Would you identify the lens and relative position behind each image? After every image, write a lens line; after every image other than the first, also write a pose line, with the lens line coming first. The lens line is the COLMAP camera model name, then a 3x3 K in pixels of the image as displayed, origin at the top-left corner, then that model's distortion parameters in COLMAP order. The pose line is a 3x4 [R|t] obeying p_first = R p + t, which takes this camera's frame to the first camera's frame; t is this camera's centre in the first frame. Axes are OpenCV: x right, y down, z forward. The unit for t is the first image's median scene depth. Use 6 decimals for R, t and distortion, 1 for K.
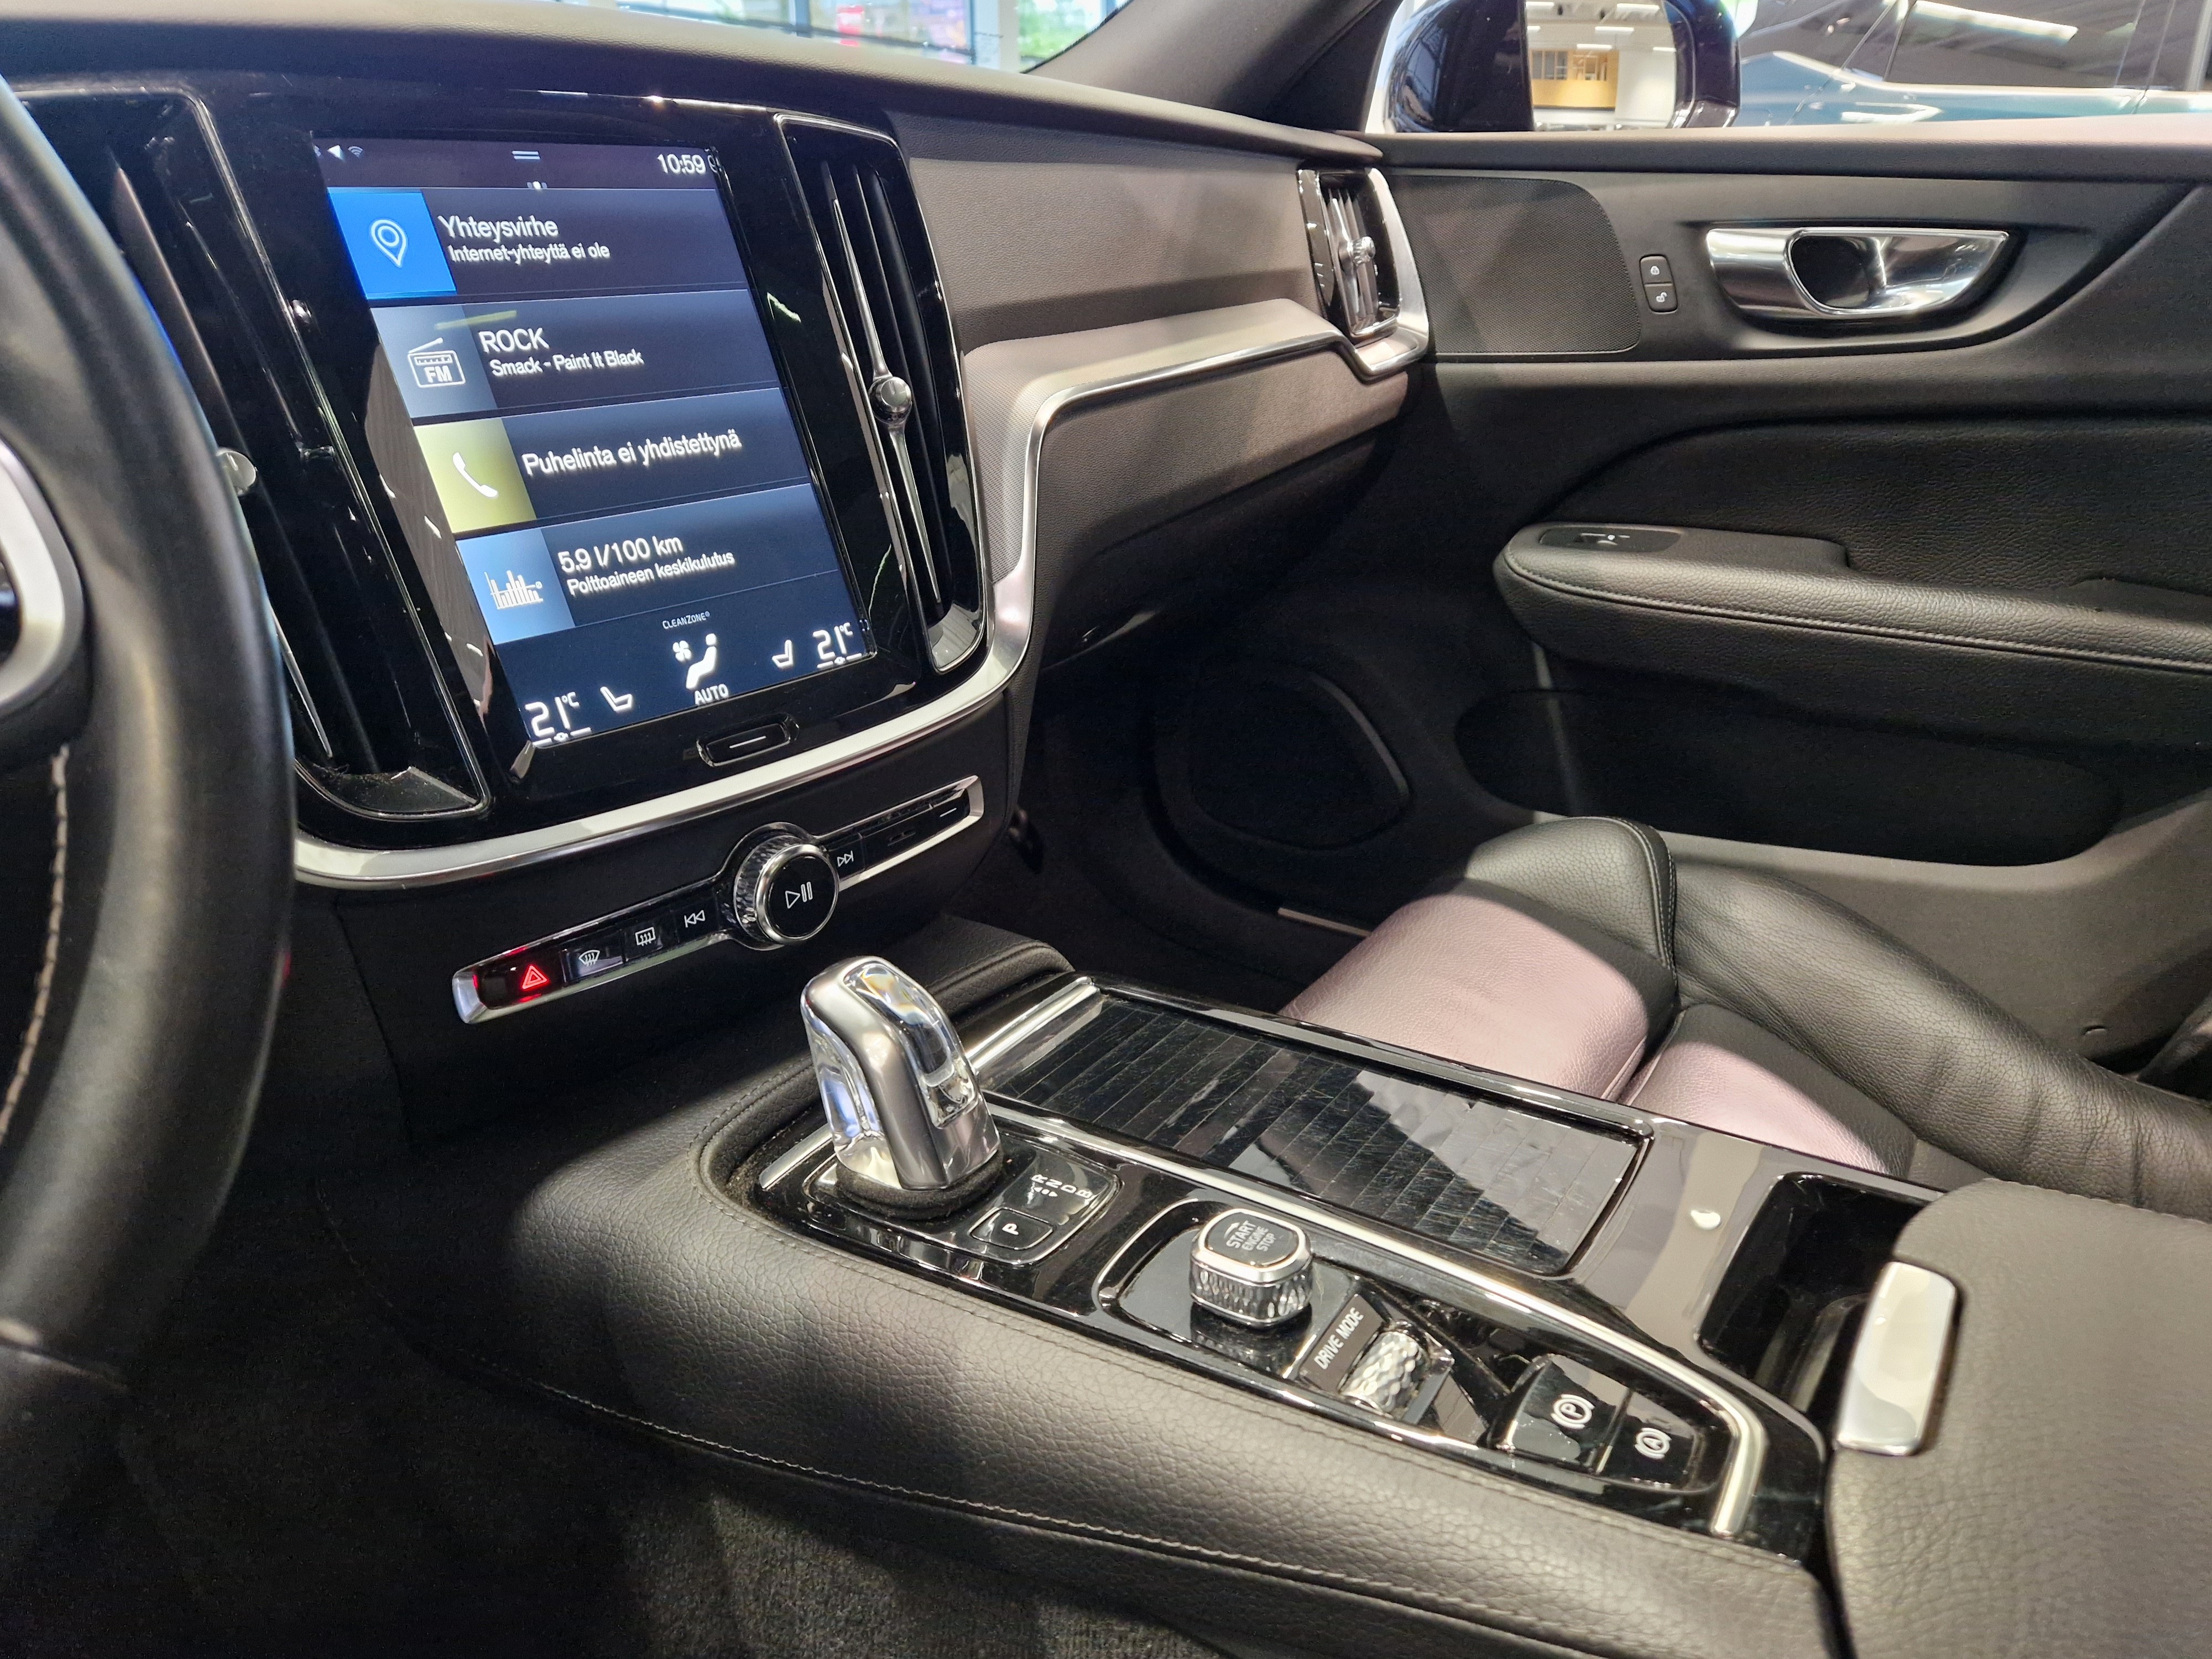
lens RADIAL K [[1482.9, 0, 1103.2], [0, 1482.9, 948.7], [0, 0, 1]] dist [0.055371, -0.042540]
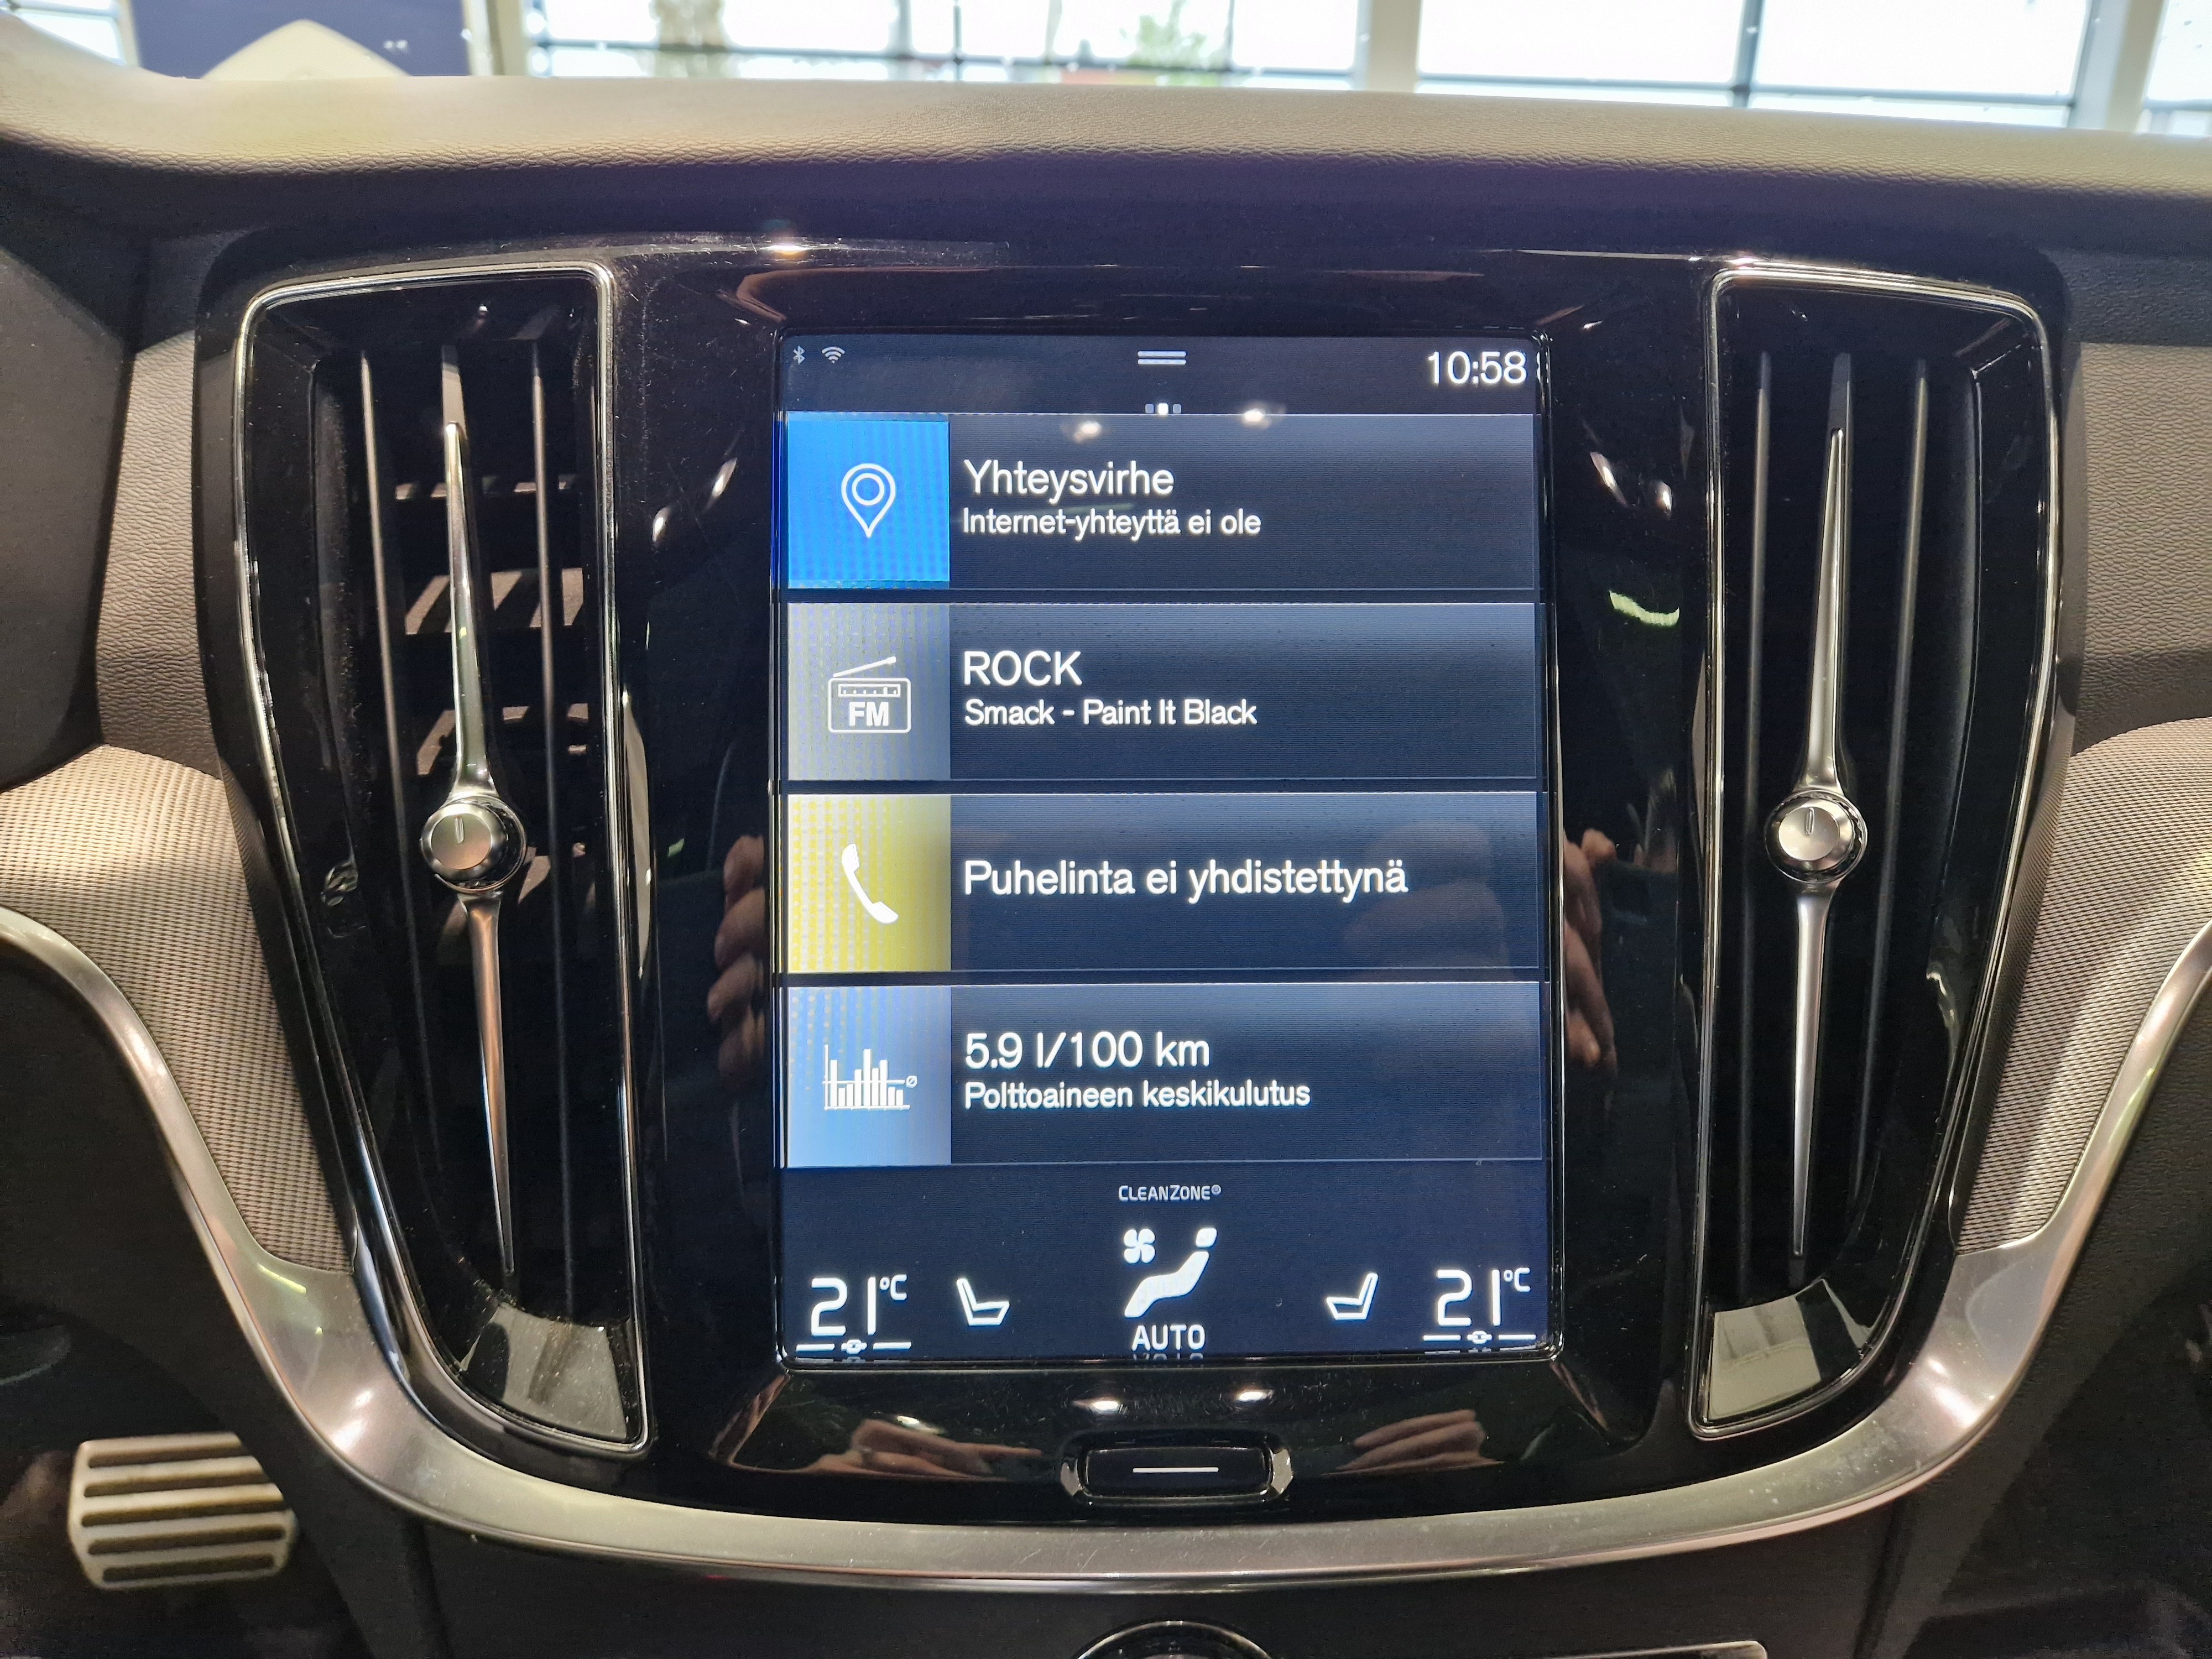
lens RADIAL K [[1482.9, 0, 1103.2], [0, 1482.9, 948.7], [0, 0, 1]] dist [0.055371, -0.042540]
pose [[0.687575, 0.265538, -0.675819, 0.036767], [-0.331845, 0.942763, 0.032806, -0.324814], [0.645848, 0.201711, 0.736337, 0.611004]]
